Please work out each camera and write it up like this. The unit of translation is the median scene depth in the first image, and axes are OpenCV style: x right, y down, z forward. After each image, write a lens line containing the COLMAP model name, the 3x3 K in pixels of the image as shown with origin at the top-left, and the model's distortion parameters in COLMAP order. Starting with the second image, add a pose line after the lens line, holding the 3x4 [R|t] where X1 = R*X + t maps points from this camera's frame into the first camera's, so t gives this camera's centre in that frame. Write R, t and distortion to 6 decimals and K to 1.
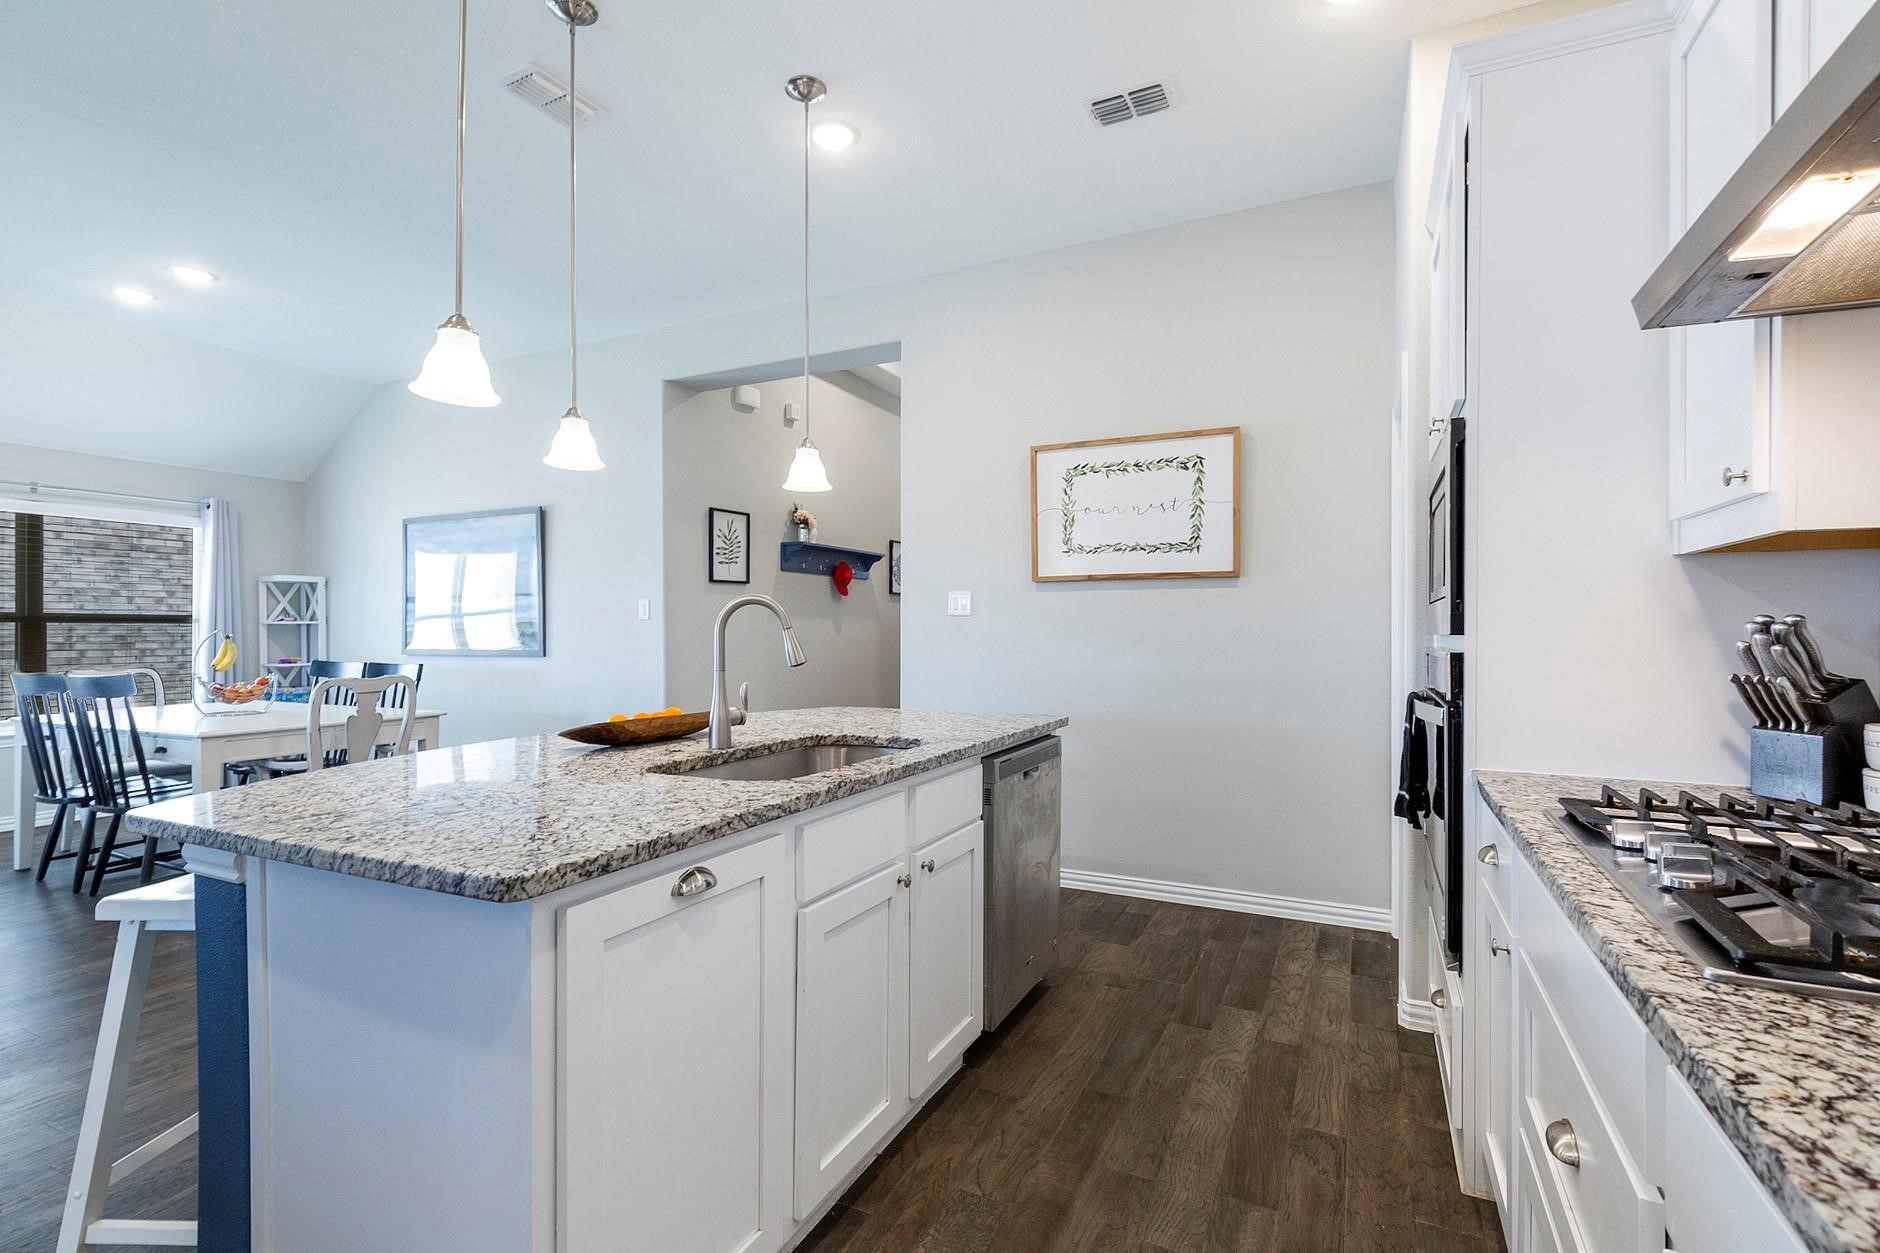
lens RADIAL K [[857.0, 0, 945.3], [0, 857.0, 630.9], [0, 0, 1]] dist [0.007115, 0.000147]
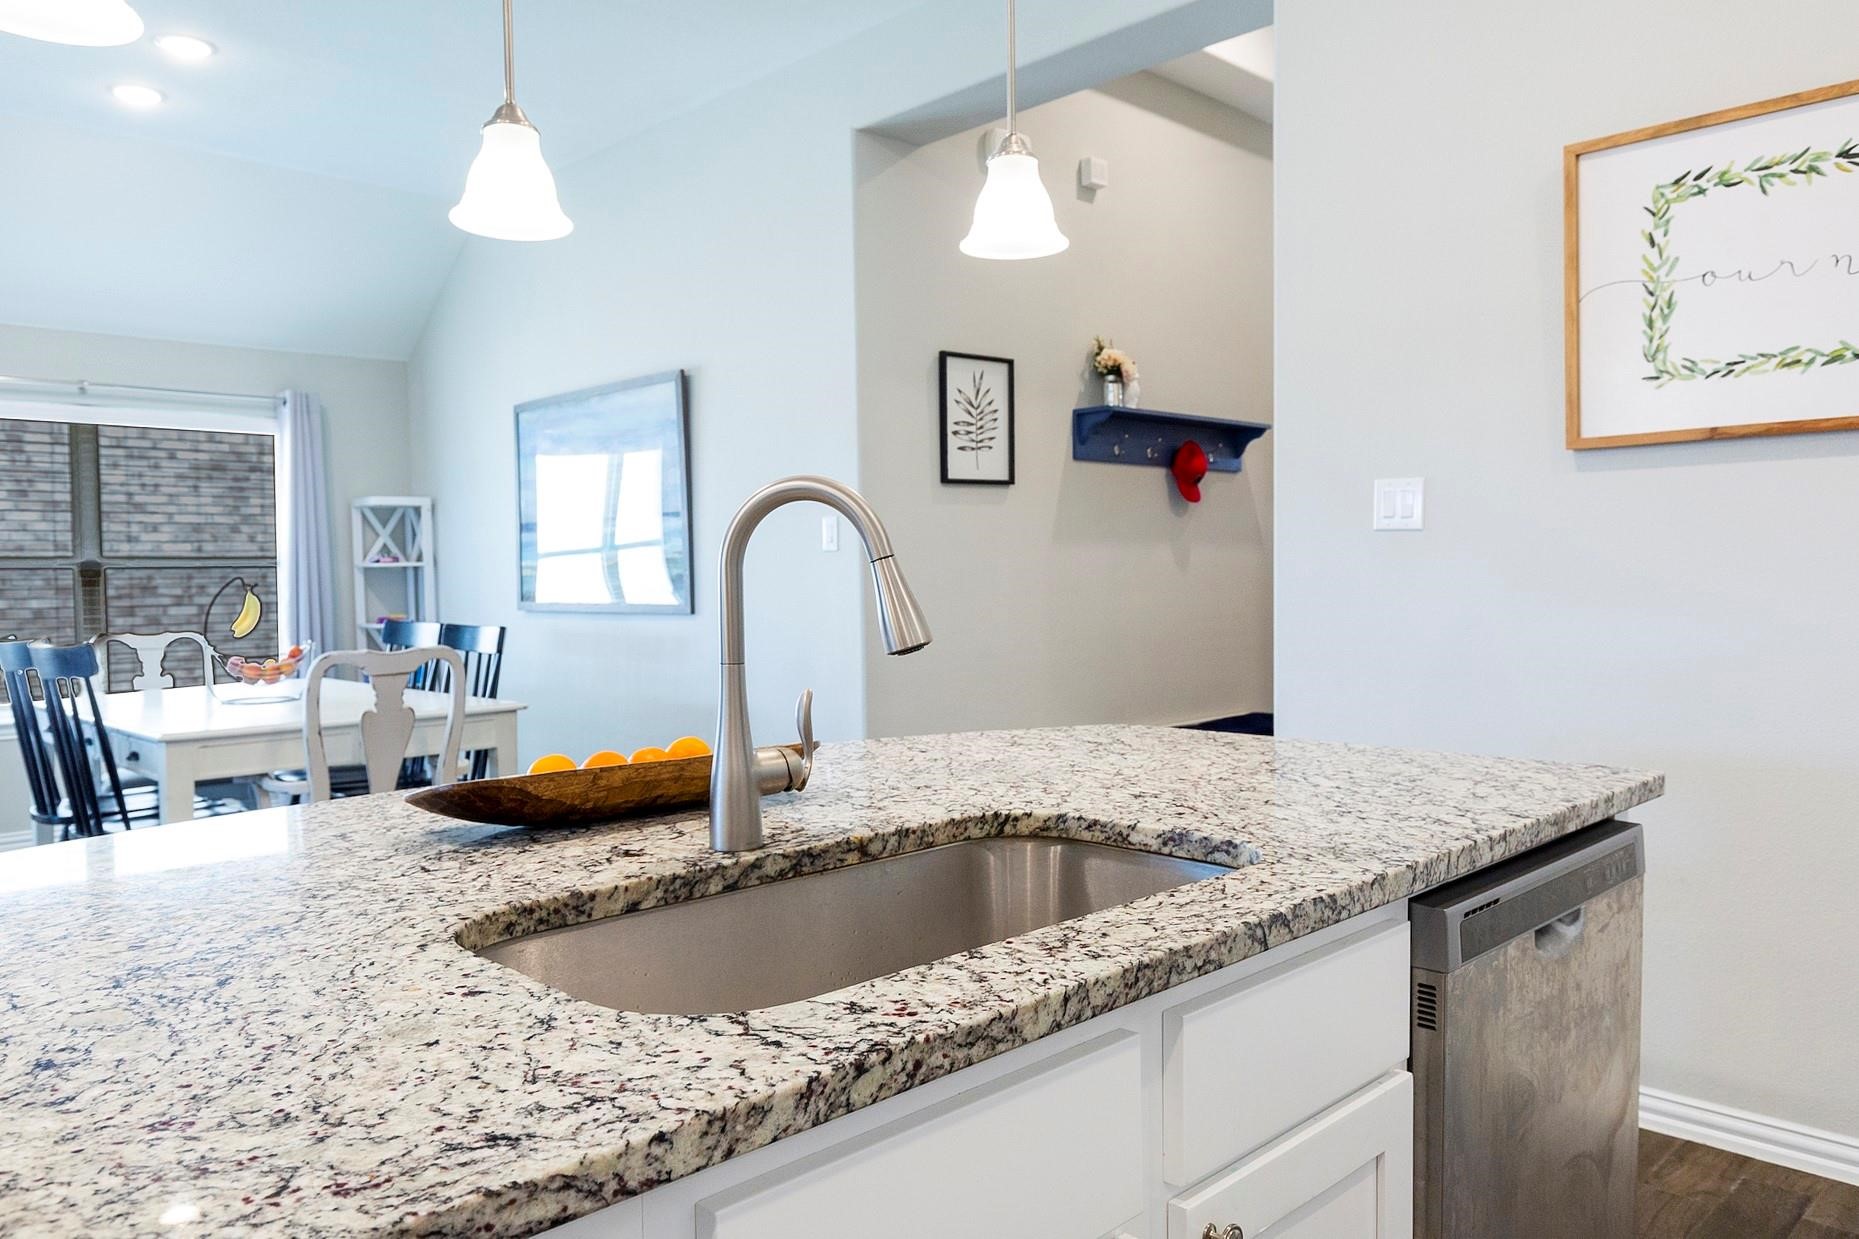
lens RADIAL K [[1317.9, 0, 936.3], [0, 1317.9, 622.8], [0, 0, 1]] dist [0.003698, -0.007230]
pose [[0.940706, 0.001185, -0.339220, 0.025780], [0.012813, 0.999156, 0.039023, 0.002013], [0.338980, -0.041056, 0.939897, 0.239974]]
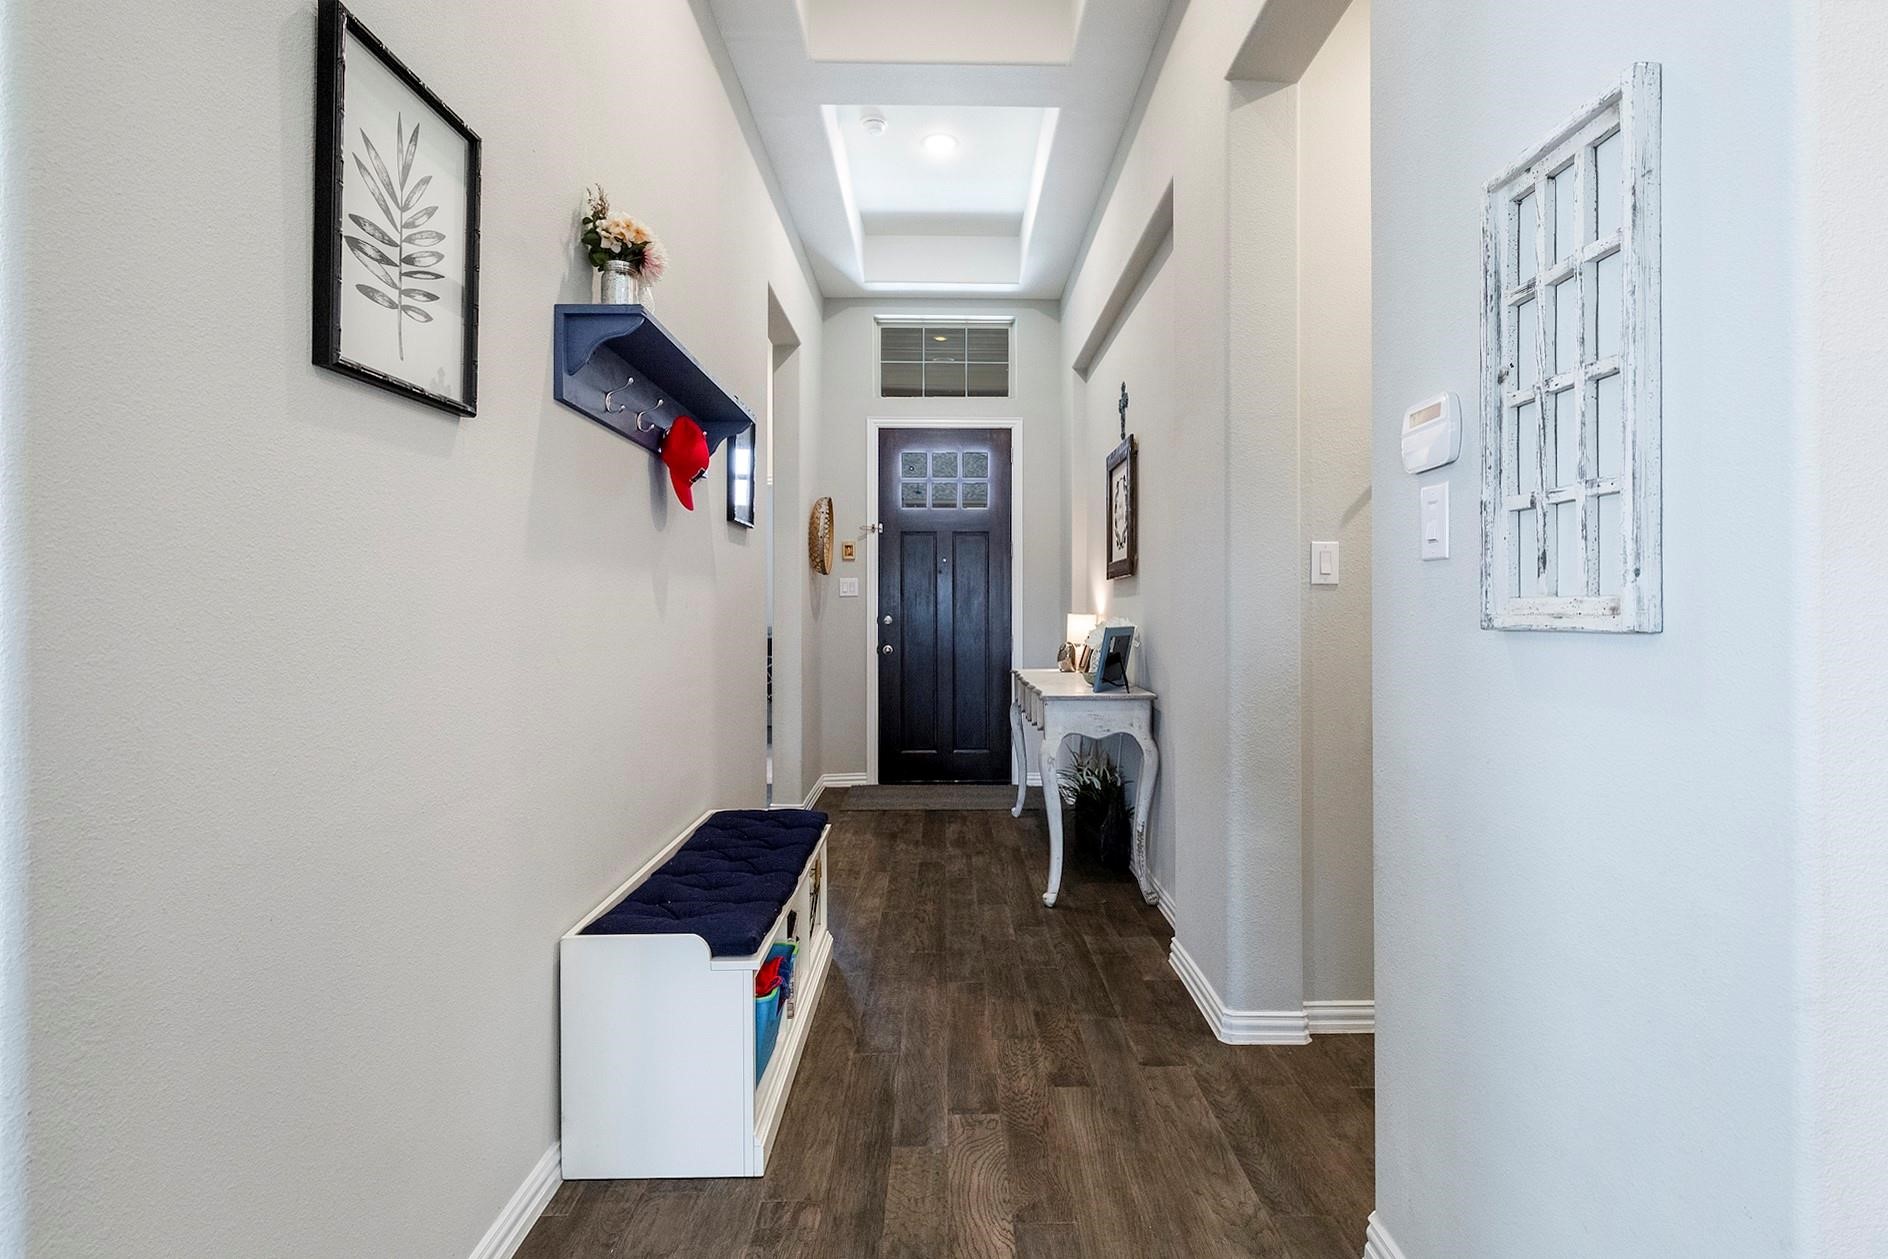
lens RADIAL K [[937.2, 0, 943.2], [0, 937.2, 610.8], [0, 0, 1]] dist [-0.001648, -0.000314]
pose [[0.904375, 0.004992, 0.426710, -0.326460], [-0.006256, 0.999979, 0.001561, 0.002467], [-0.426693, -0.004081, 0.904387, 1.015631]]
